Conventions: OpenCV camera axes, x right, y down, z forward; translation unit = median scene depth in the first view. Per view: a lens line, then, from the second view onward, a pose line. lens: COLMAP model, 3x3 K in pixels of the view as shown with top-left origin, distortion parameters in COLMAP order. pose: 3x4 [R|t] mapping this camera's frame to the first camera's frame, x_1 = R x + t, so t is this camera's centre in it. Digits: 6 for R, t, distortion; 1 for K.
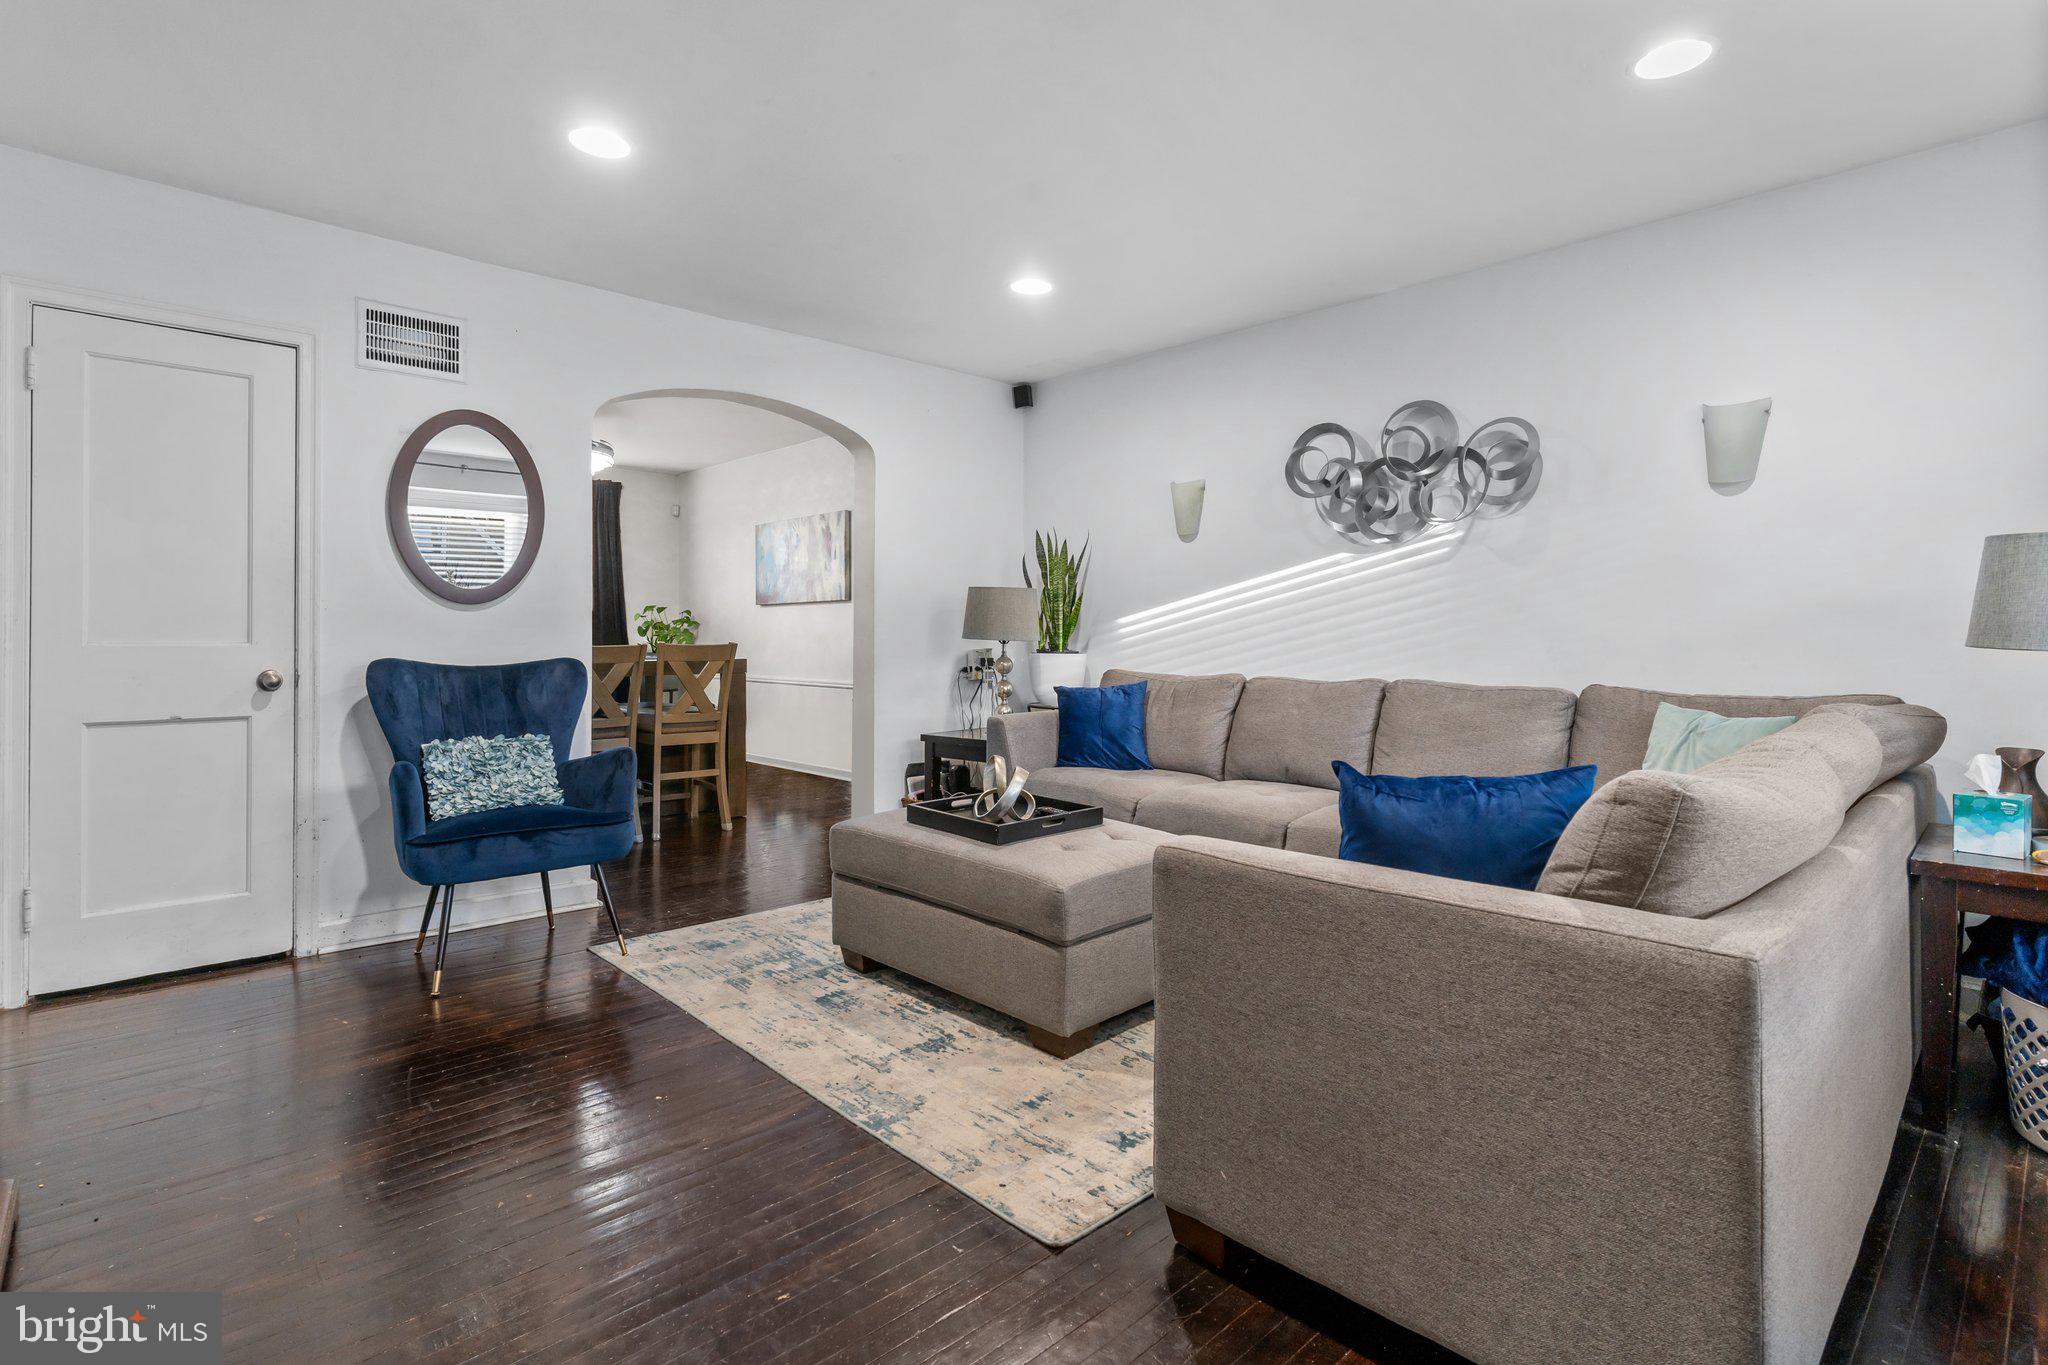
lens RADIAL K [[982.4, 0, 1003.3], [0, 982.4, 670.3], [0, 0, 1]] dist [-0.001037, 0.000000]
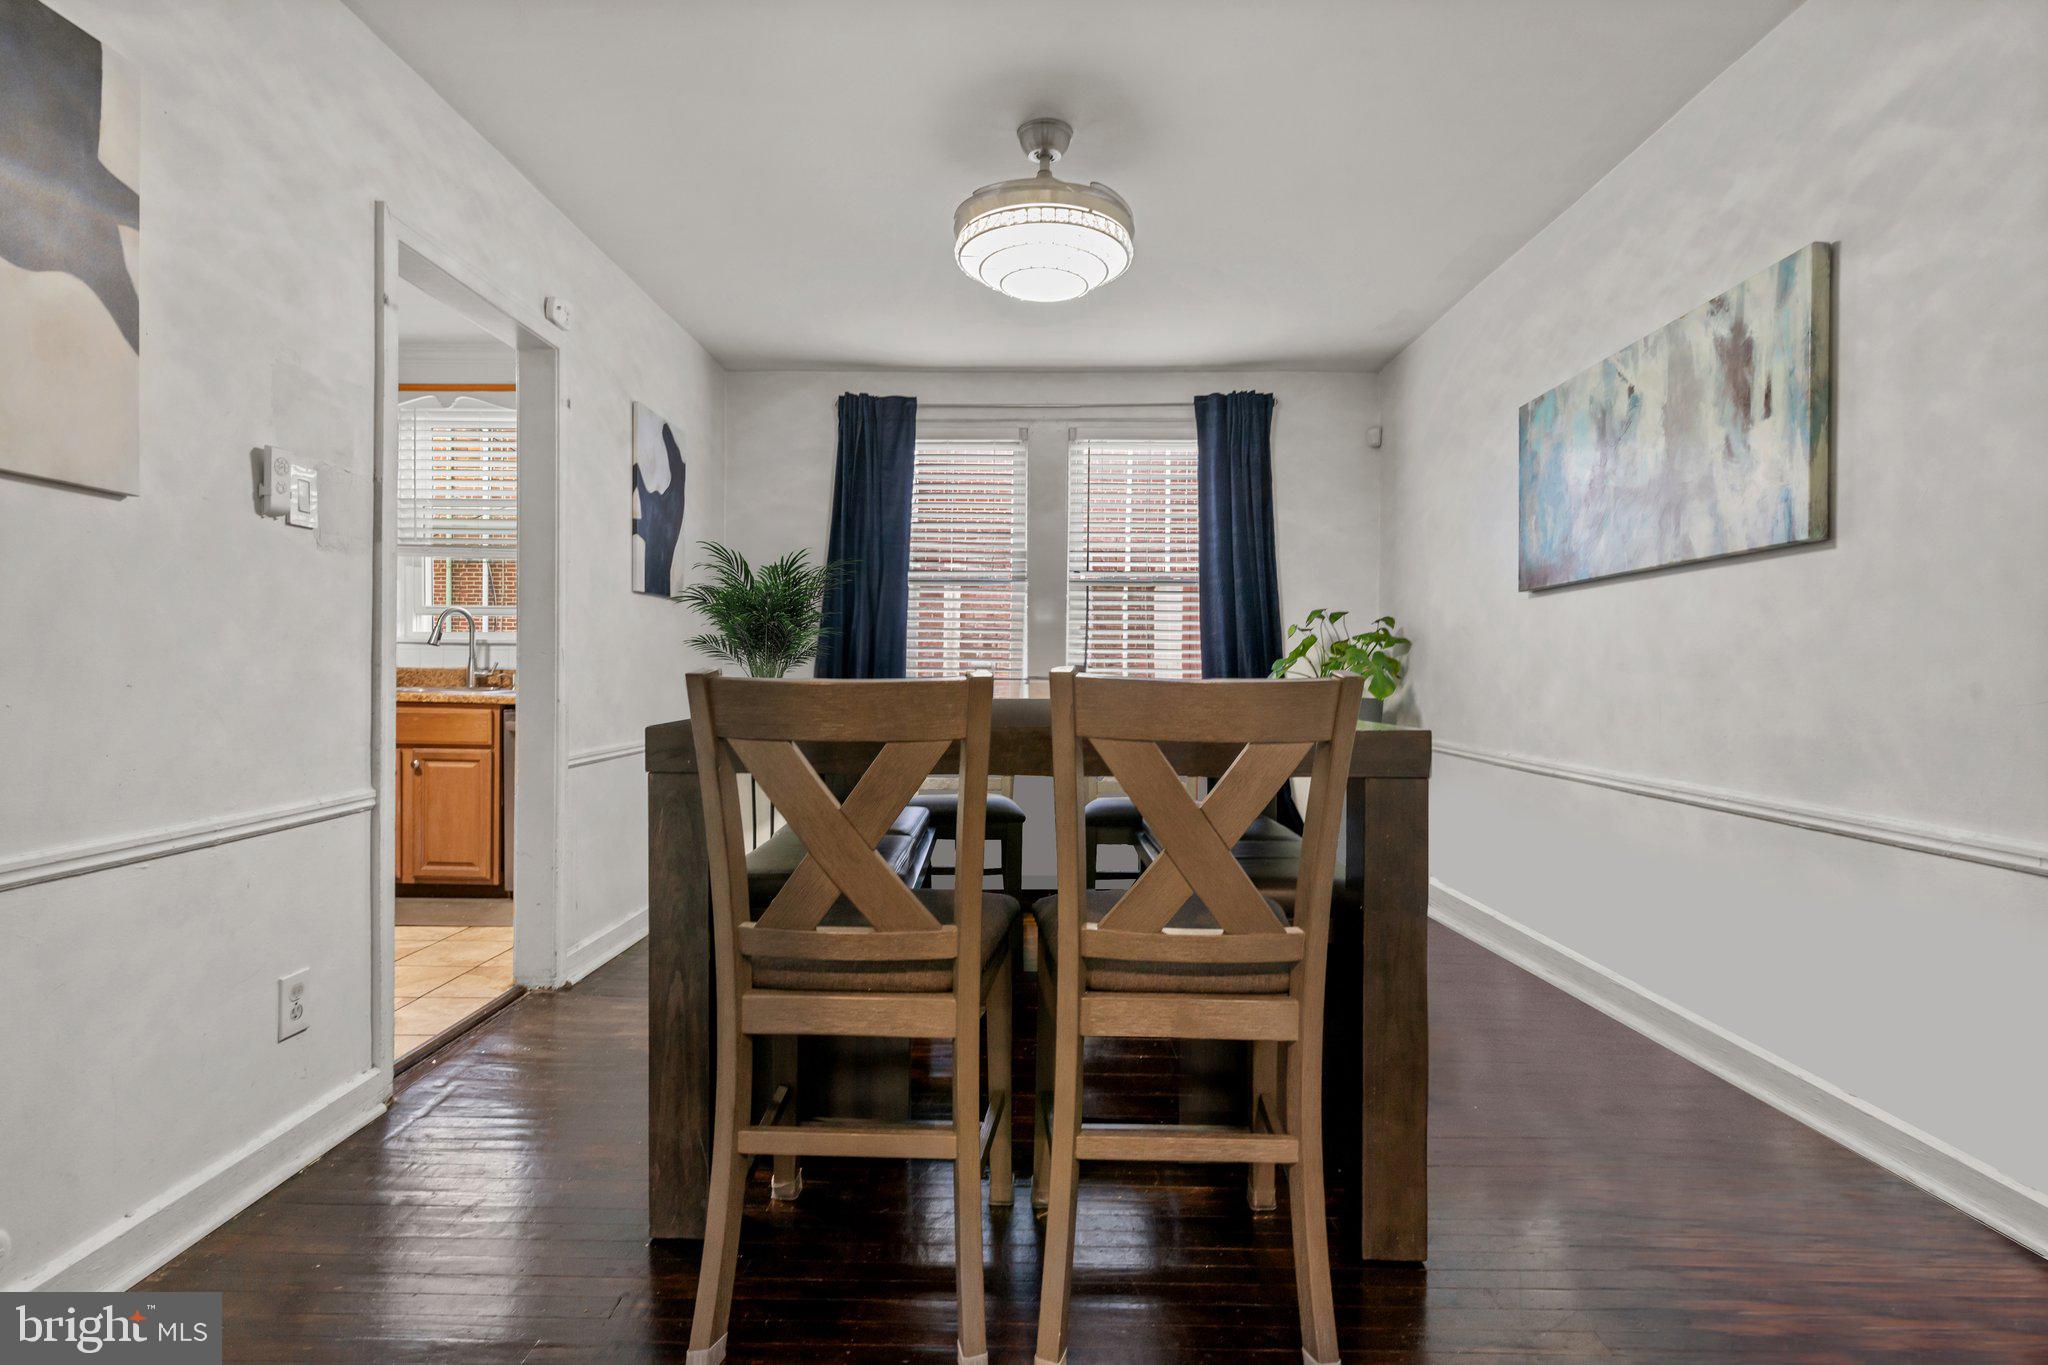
lens RADIAL K [[982.4, 0, 1003.3], [0, 982.4, 670.3], [0, 0, 1]] dist [-0.001037, 0.000000]
pose [[0.713387, 0.001701, -0.700768, -0.122832], [-0.026243, 0.999360, -0.024289, -0.017599], [0.700279, 0.035718, 0.712975, 0.594089]]
